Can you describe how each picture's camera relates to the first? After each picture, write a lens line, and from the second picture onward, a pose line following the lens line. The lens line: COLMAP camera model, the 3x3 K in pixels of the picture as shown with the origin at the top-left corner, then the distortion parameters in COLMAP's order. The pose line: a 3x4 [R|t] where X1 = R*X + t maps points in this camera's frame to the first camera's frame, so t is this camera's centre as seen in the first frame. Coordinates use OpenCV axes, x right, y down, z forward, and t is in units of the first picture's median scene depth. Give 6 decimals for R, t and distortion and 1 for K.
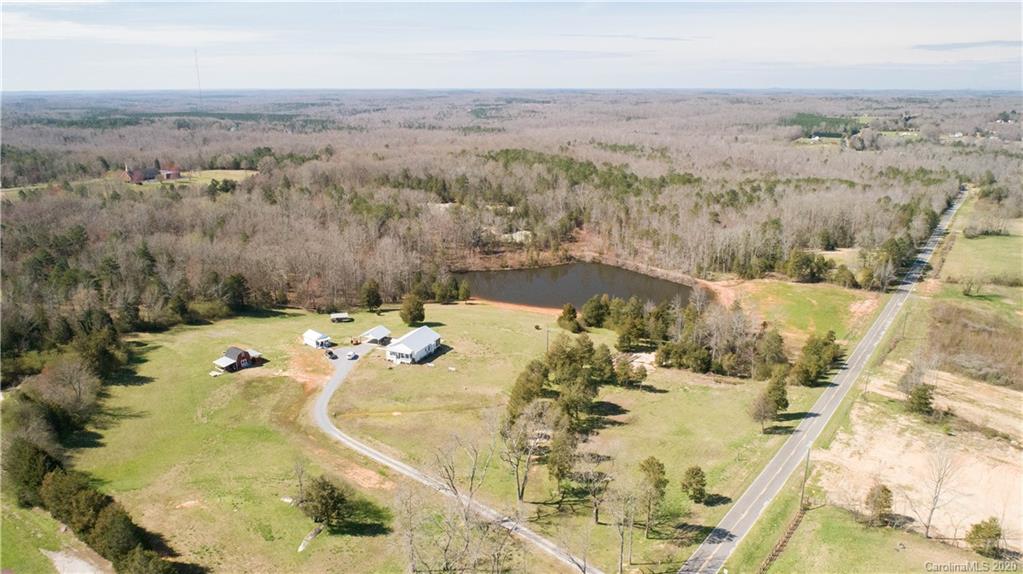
lens RADIAL K [[691.1, 0, 511.5], [0, 691.1, 287.0], [0, 0, 1]] dist [-0.020265, 0.003984]
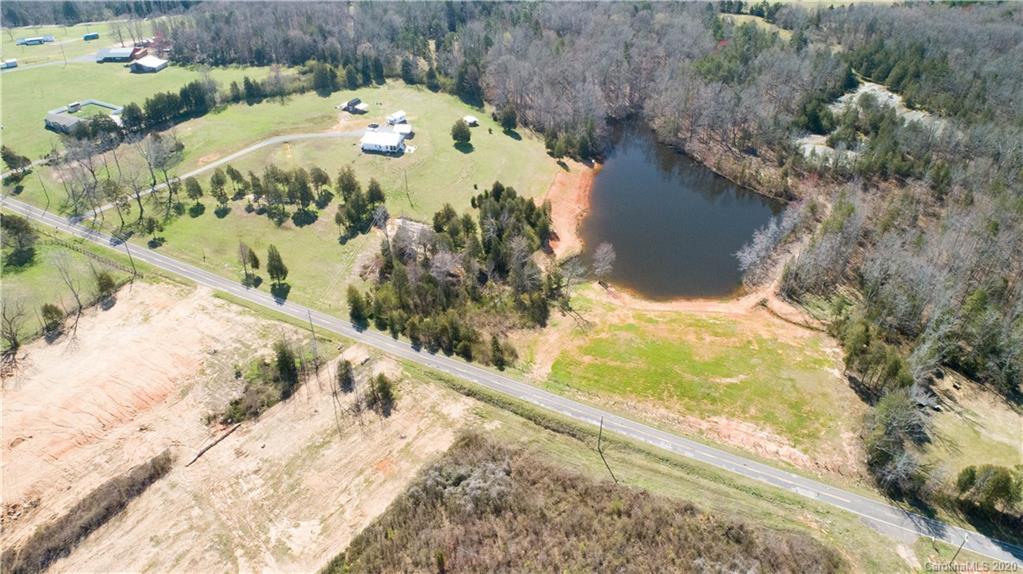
lens RADIAL K [[691.1, 0, 511.5], [0, 691.1, 287.0], [0, 0, 1]] dist [-0.020265, 0.003984]
pose [[0.191233, 0.538928, -0.820357, 1.229001], [-0.272933, 0.832017, 0.482965, -0.421883], [0.942835, 0.131543, 0.306200, 0.858626]]
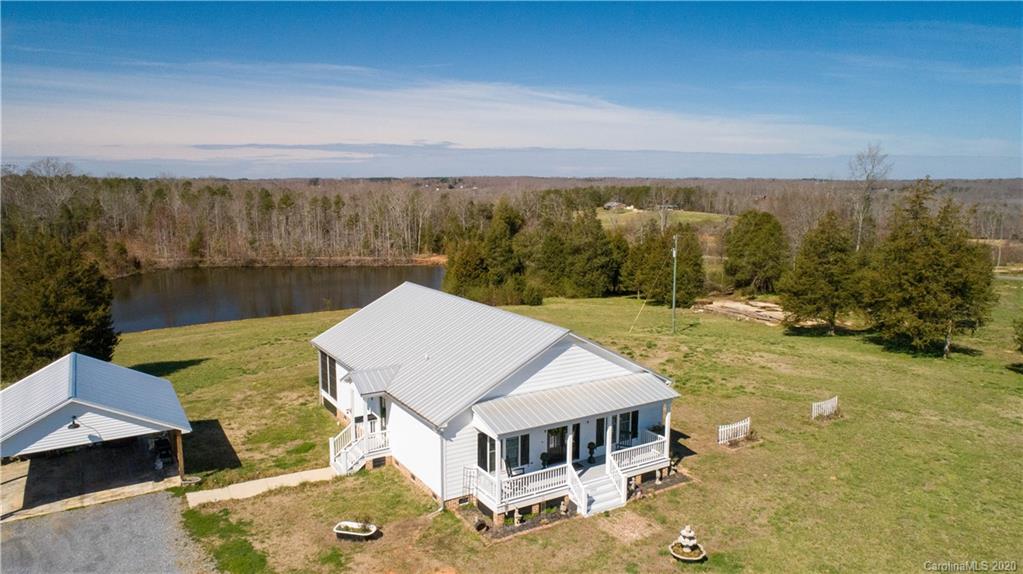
lens RADIAL K [[681.3, 0, 511.5], [0, 681.3, 287.0], [0, 0, 1]] dist [-0.021656, 0.007811]
pose [[0.575233, -0.121173, 0.808965, -0.257198], [0.226303, 0.973941, -0.015033, 0.068881], [-0.786062, 0.191719, 0.587665, 0.908040]]
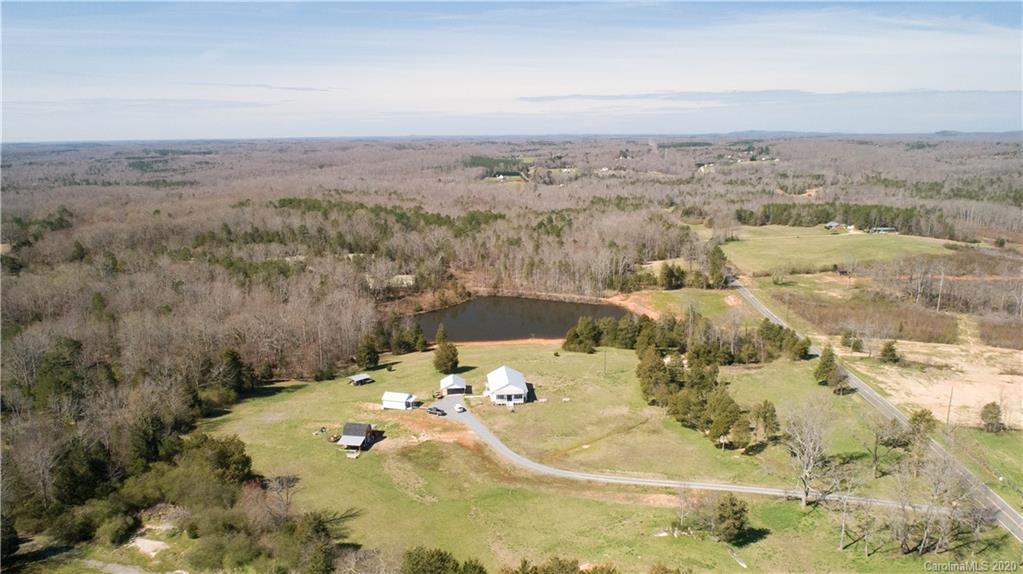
lens RADIAL K [[681.3, 0, 511.5], [0, 681.3, 287.0], [0, 0, 1]] dist [-0.021656, 0.007811]
pose [[0.878394, -0.114095, 0.464119, -0.572839], [0.143242, 0.989294, -0.027901, -0.027680], [-0.455967, 0.090989, 0.885333, 0.126748]]
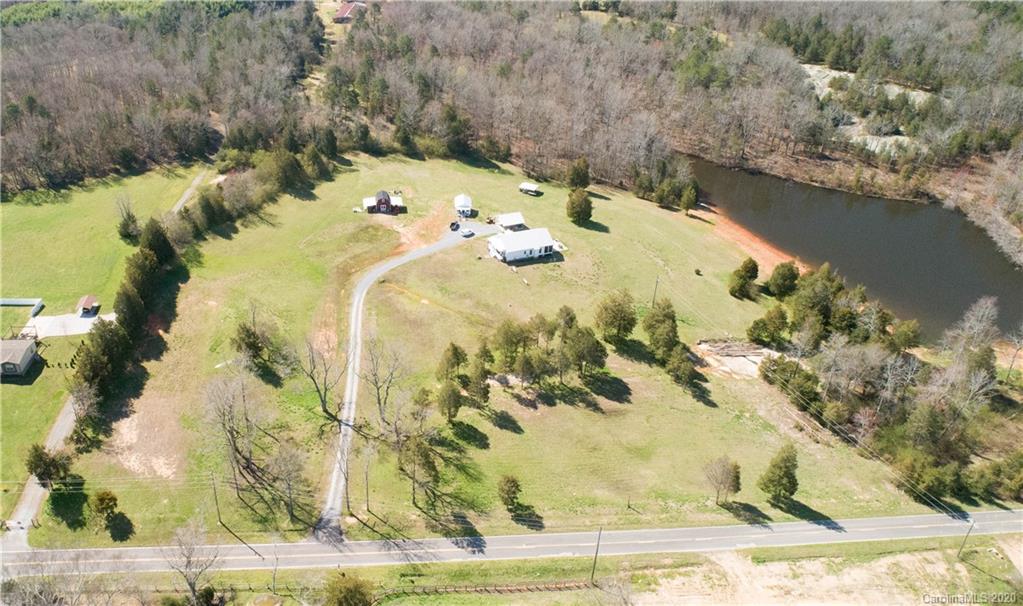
lens RADIAL K [[785.5, 0, 420.9], [0, 785.5, 302.6], [0, 0, 1]] dist [-0.015455, -0.000785]
pose [[0.676904, 0.386866, -0.626207, 0.484560], [-0.206804, 0.916431, 0.342617, -0.187909], [0.706423, -0.102417, 0.700341, 0.123107]]
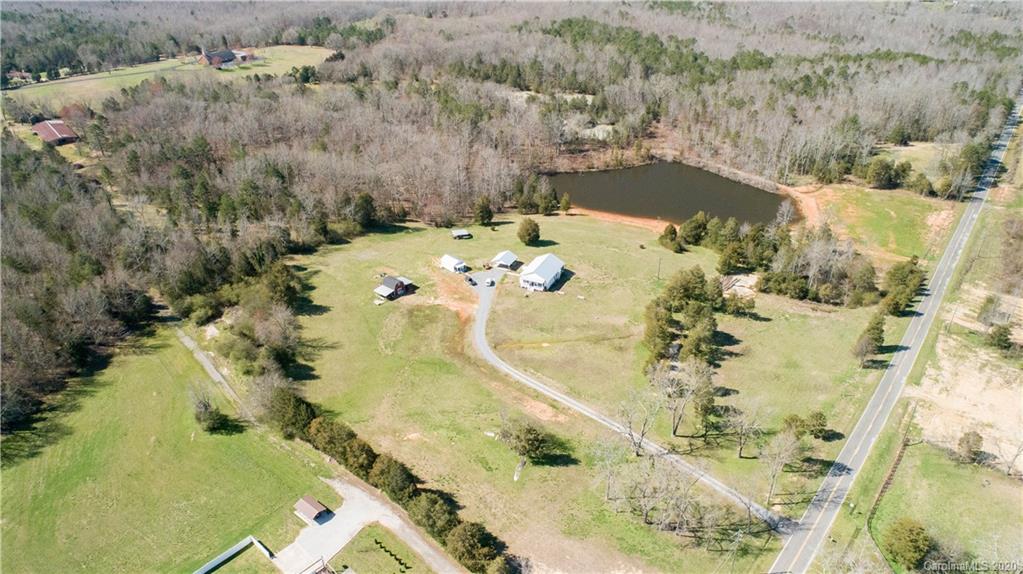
lens RADIAL K [[681.3, 0, 511.5], [0, 681.3, 287.0], [0, 0, 1]] dist [-0.021656, 0.007811]
pose [[0.999188, 0.010508, -0.038894, -0.148927], [-0.001524, 0.974553, 0.224150, -0.142311], [0.040260, -0.223909, 0.973778, -0.091574]]
